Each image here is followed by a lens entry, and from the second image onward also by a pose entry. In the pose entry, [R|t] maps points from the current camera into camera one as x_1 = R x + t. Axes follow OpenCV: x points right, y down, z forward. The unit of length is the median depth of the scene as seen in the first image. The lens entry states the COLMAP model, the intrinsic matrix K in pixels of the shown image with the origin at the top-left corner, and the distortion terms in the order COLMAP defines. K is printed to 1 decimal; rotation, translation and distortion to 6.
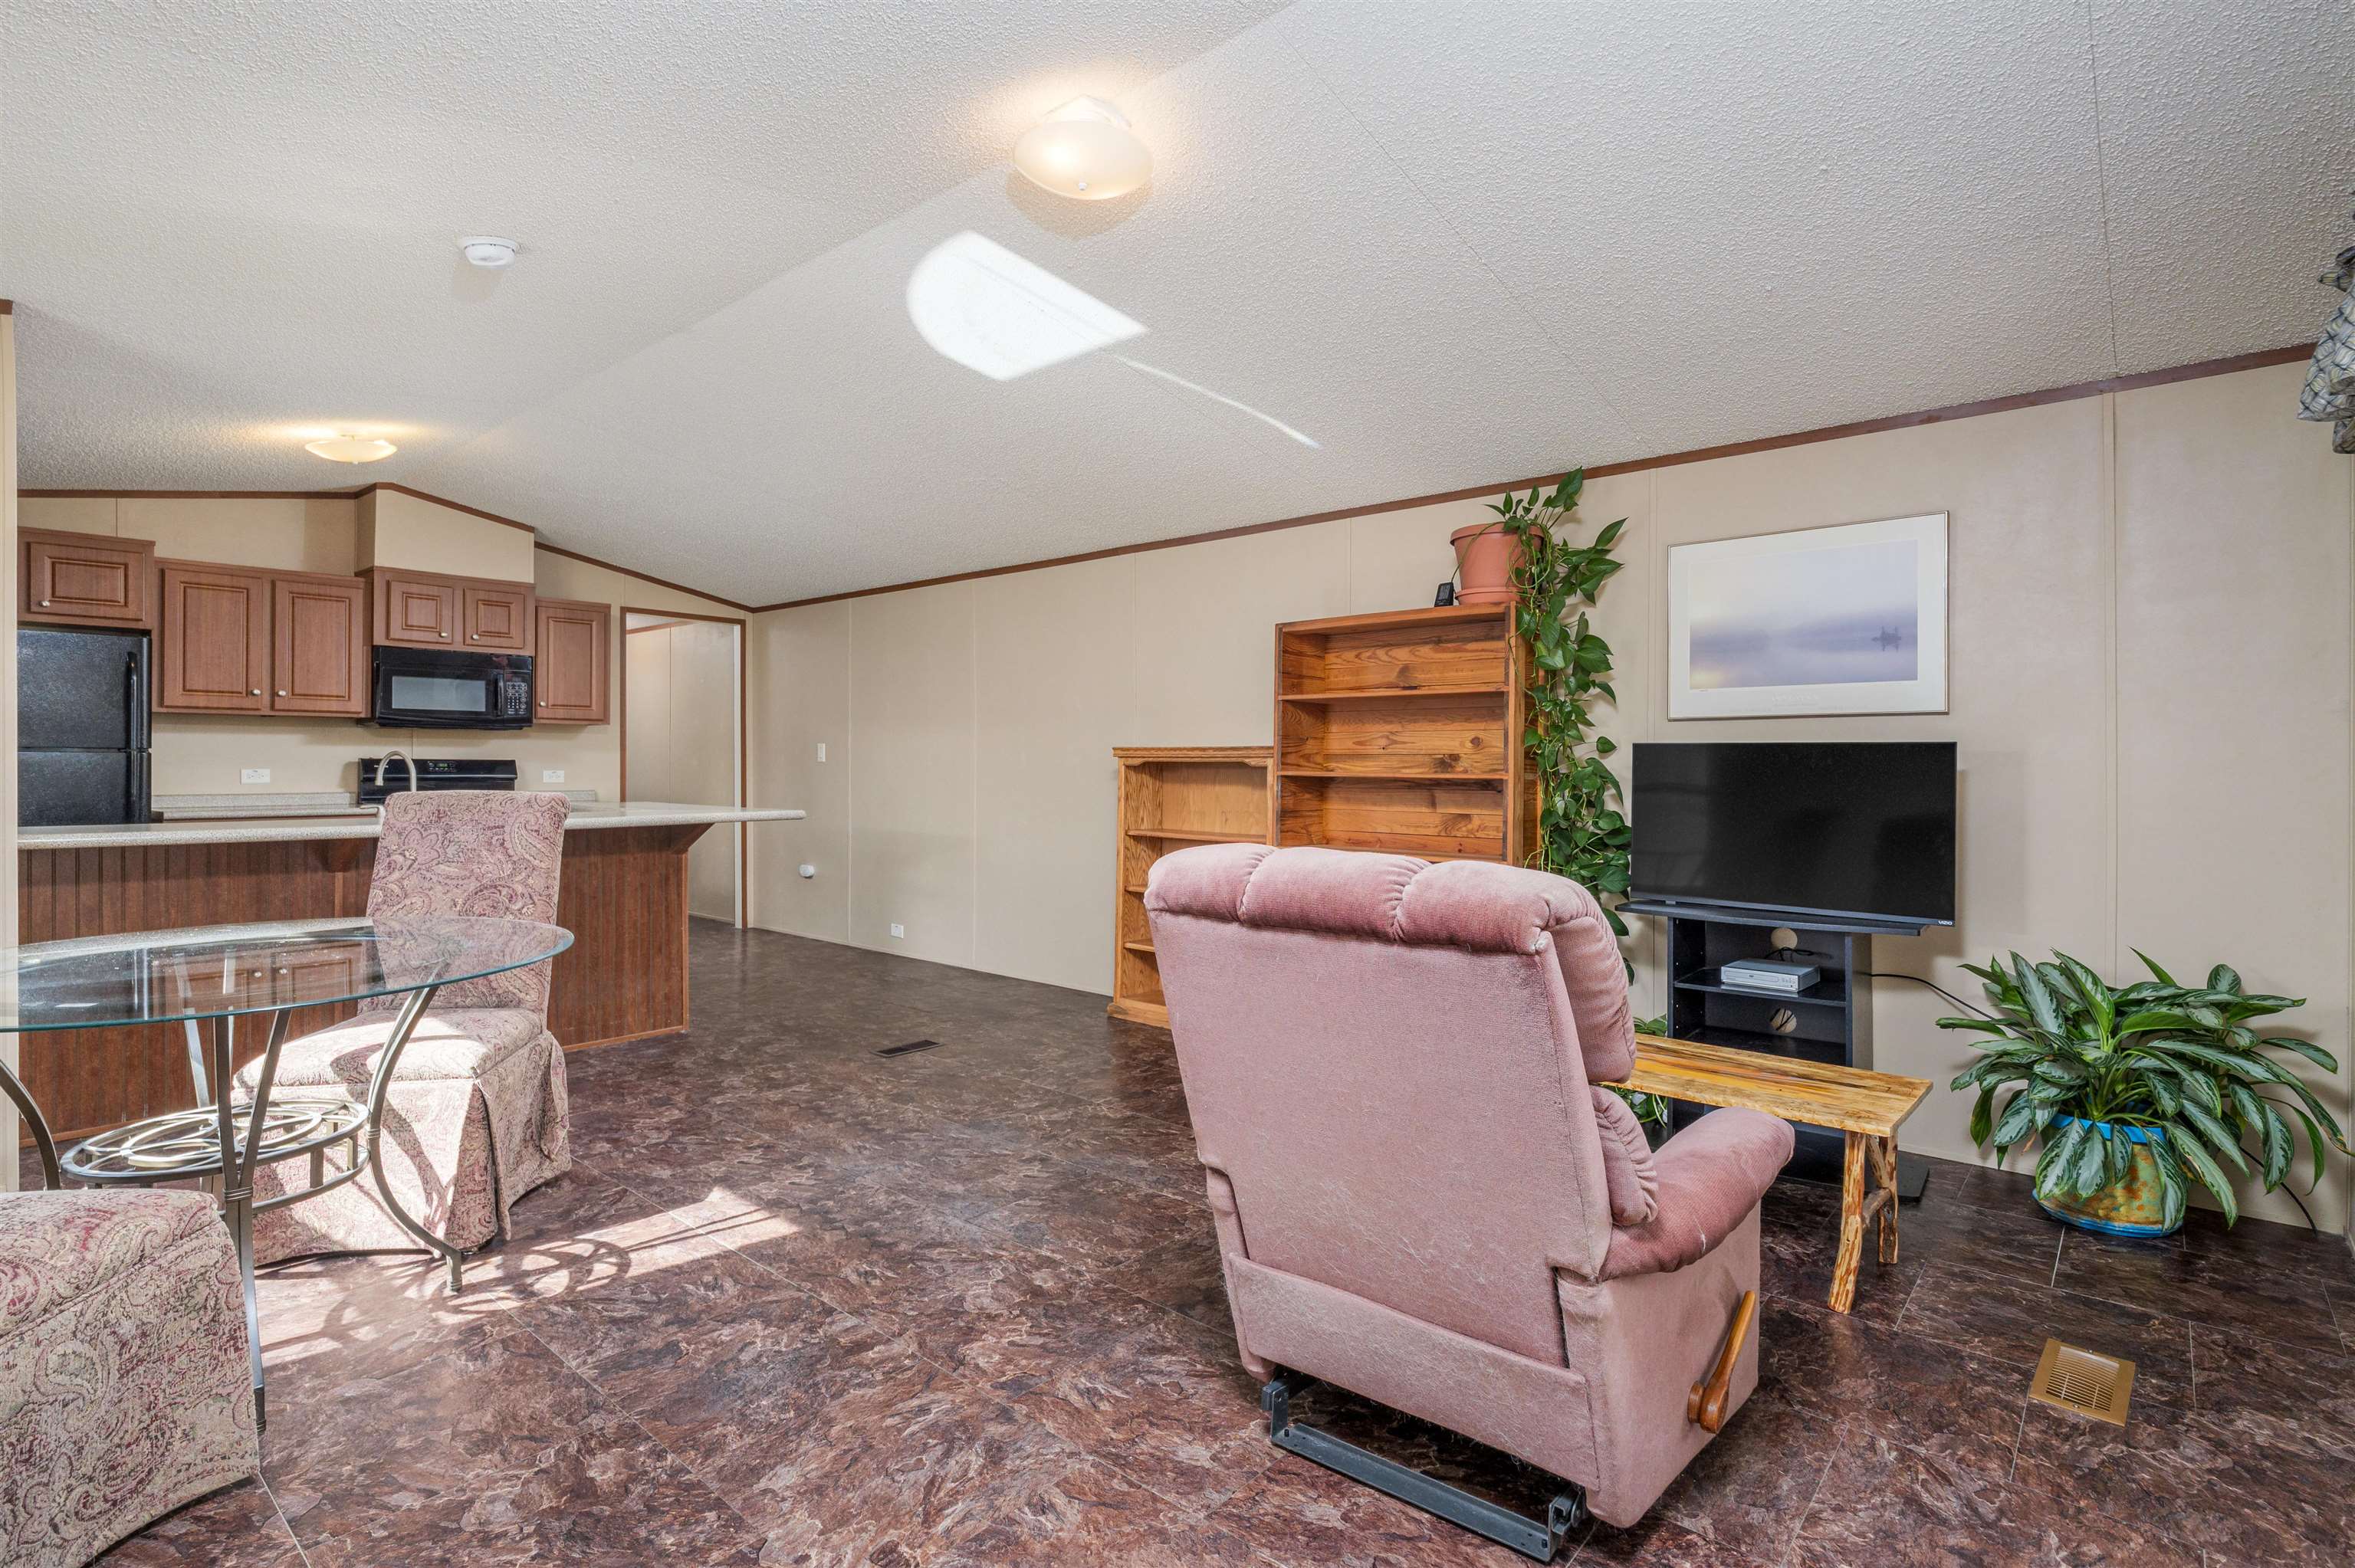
lens RADIAL K [[1144.1, 0, 1179.5], [0, 1144.1, 769.5], [0, 0, 1]] dist [-0.005439, -0.000377]
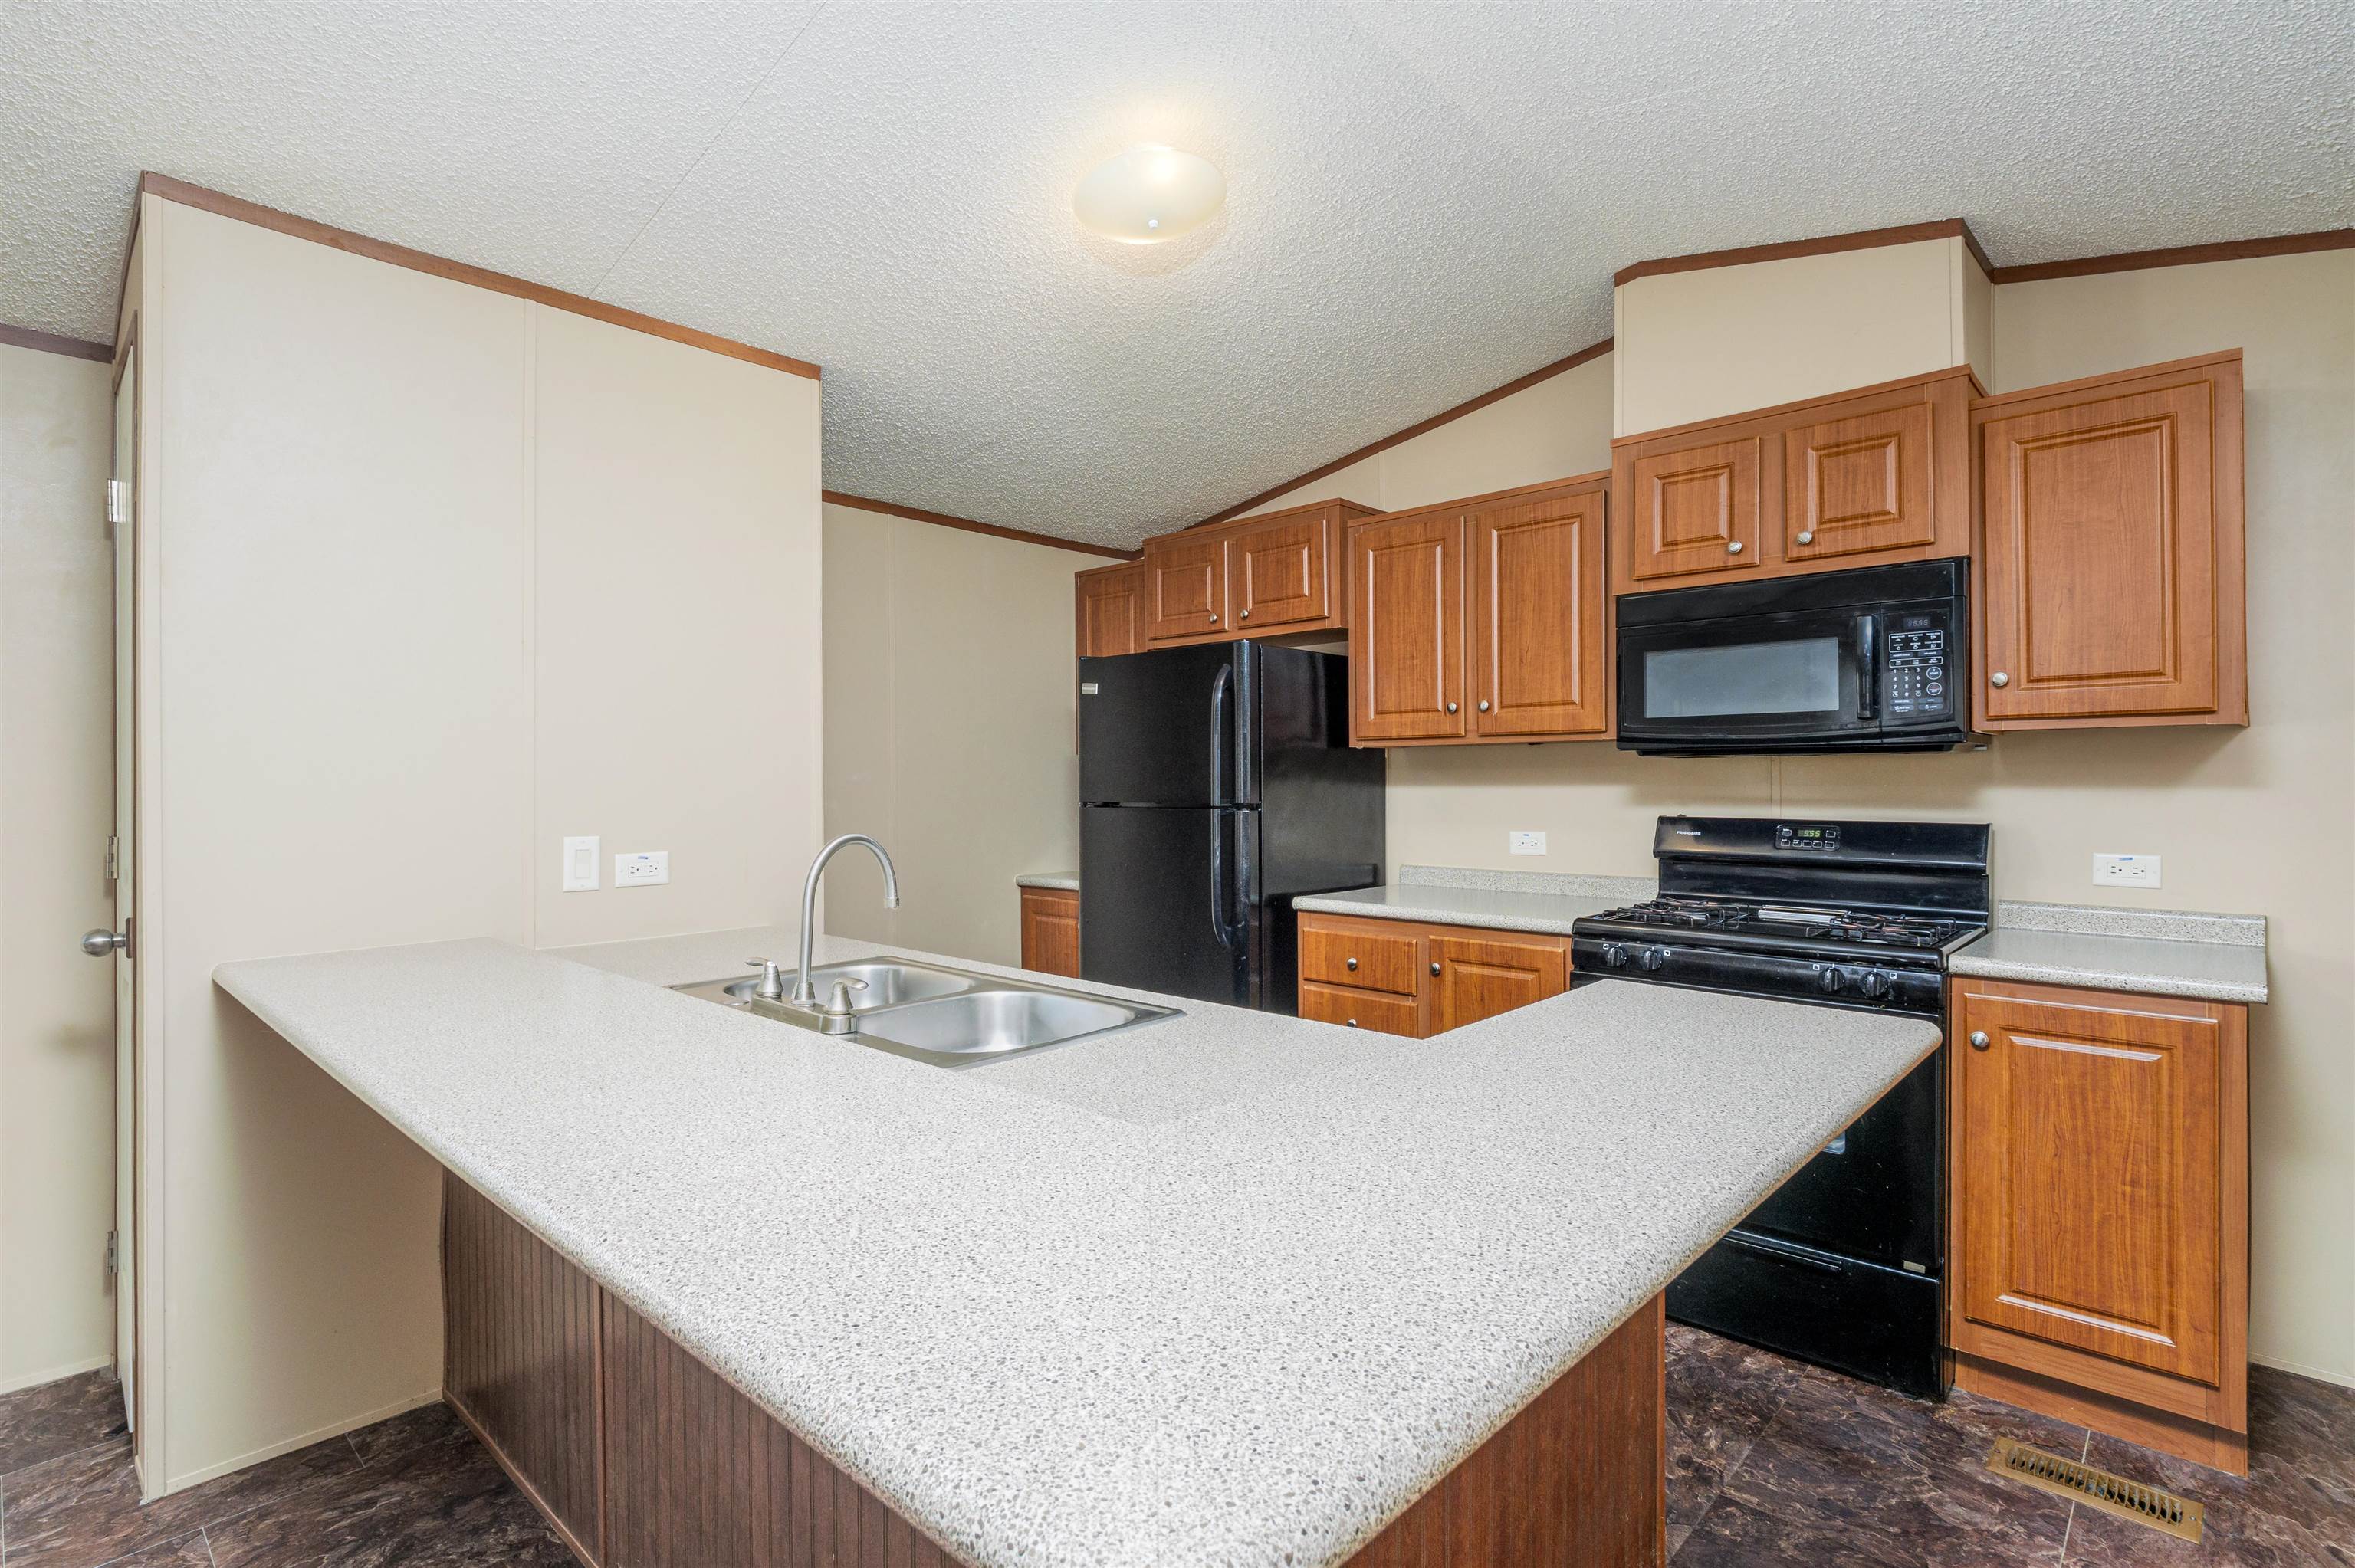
lens RADIAL K [[1135.4, 0, 1175.1], [0, 1135.4, 780.4], [0, 0, 1]] dist [0.005182, 0.000044]
pose [[-0.027415, -0.006707, -0.999602, -0.193304], [-0.003051, 0.999973, -0.006625, -0.022789], [0.999619, 0.002869, -0.027435, 0.801218]]
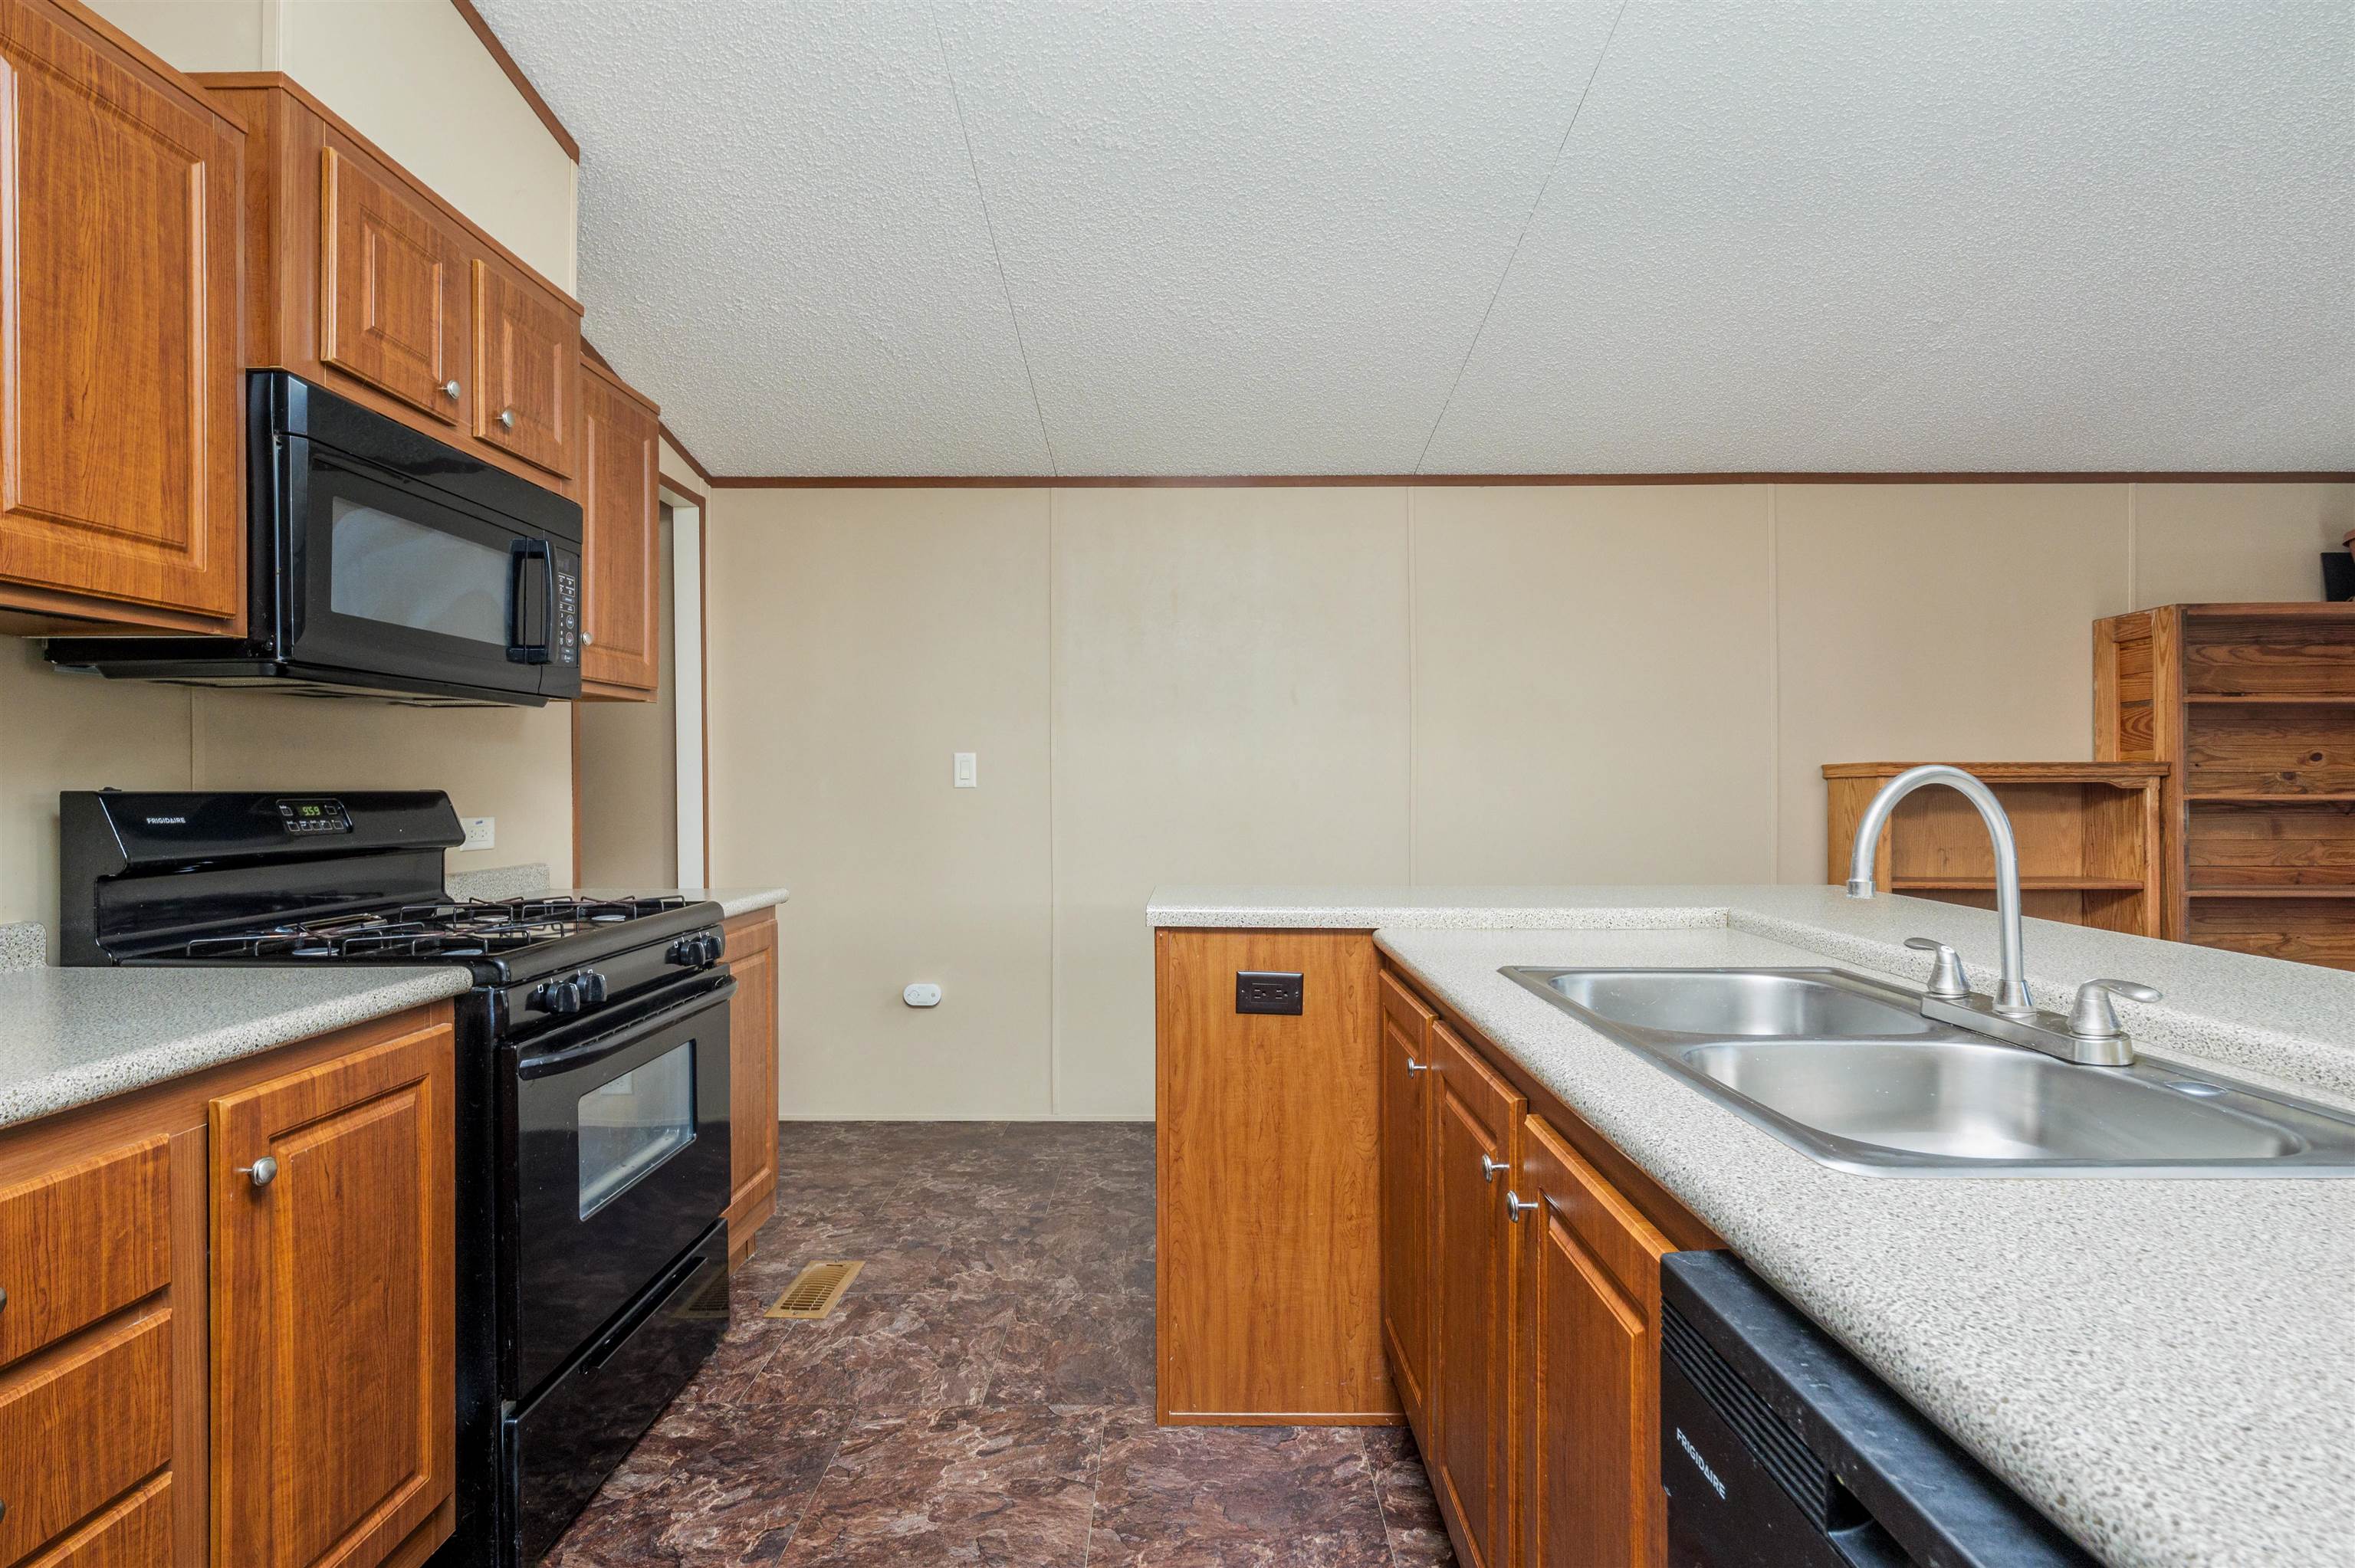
lens RADIAL K [[1135.4, 0, 1170.4], [0, 1135.4, 785.2], [0, 0, 1]] dist [0.005182, 0.000044]
pose [[0.758026, -0.009668, 0.652153, -0.707198], [0.009143, 0.999949, 0.004197, -0.010671], [-0.652160, 0.002781, 0.758076, 0.647575]]
